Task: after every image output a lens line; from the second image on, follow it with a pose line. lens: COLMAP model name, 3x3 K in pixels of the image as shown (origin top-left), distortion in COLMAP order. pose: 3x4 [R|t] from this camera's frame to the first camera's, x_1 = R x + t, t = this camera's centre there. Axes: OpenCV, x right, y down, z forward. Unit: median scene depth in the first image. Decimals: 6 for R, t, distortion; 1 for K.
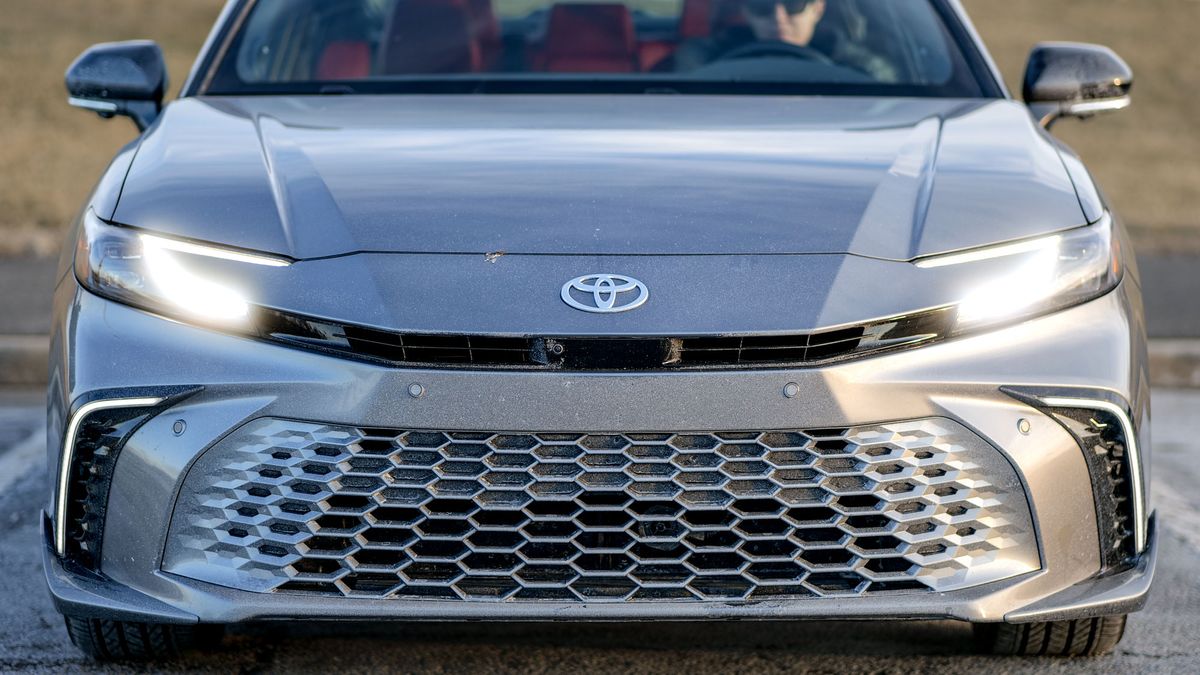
lens RADIAL K [[3474.6, 0, 612.7], [0, 3474.6, 334.7], [0, 0, 1]] dist [0.043523, 0.000000]
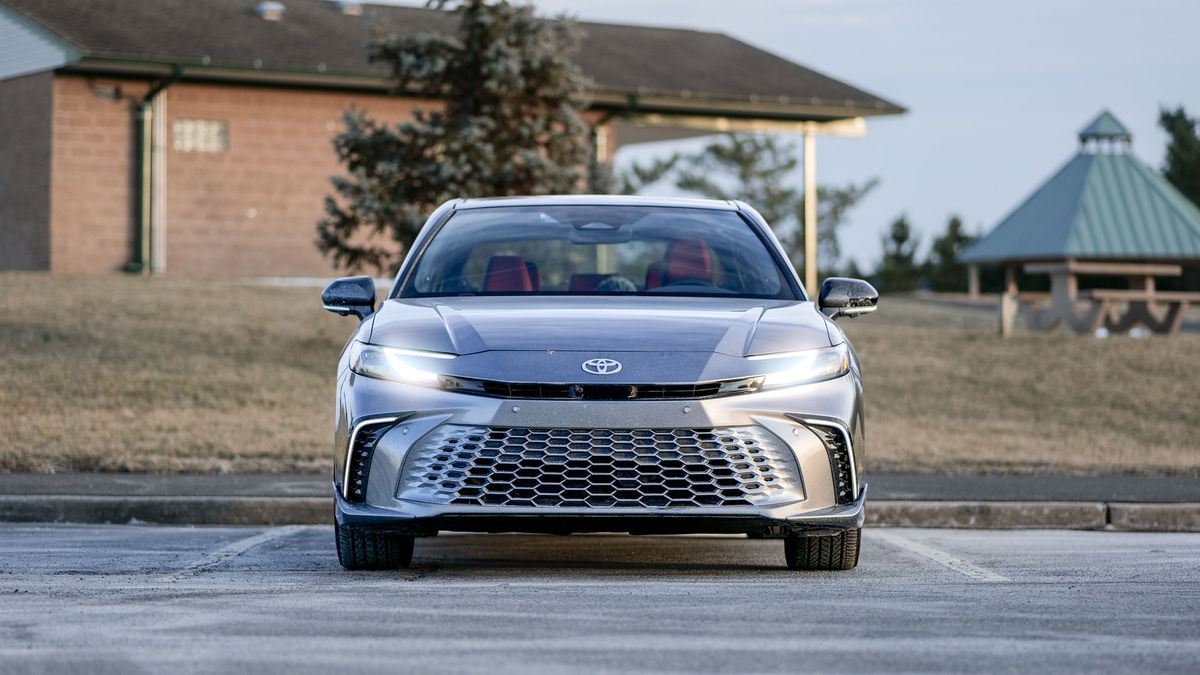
lens RADIAL K [[3474.6, 0, 595.3], [0, 3474.6, 339.3], [0, 0, 1]] dist [0.043523, 0.000000]
pose [[0.999979, 0.001571, -0.006243, 0.007263], [-0.002278, 0.993385, -0.114809, 0.221174], [0.006022, 0.114821, 0.993368, -1.171592]]
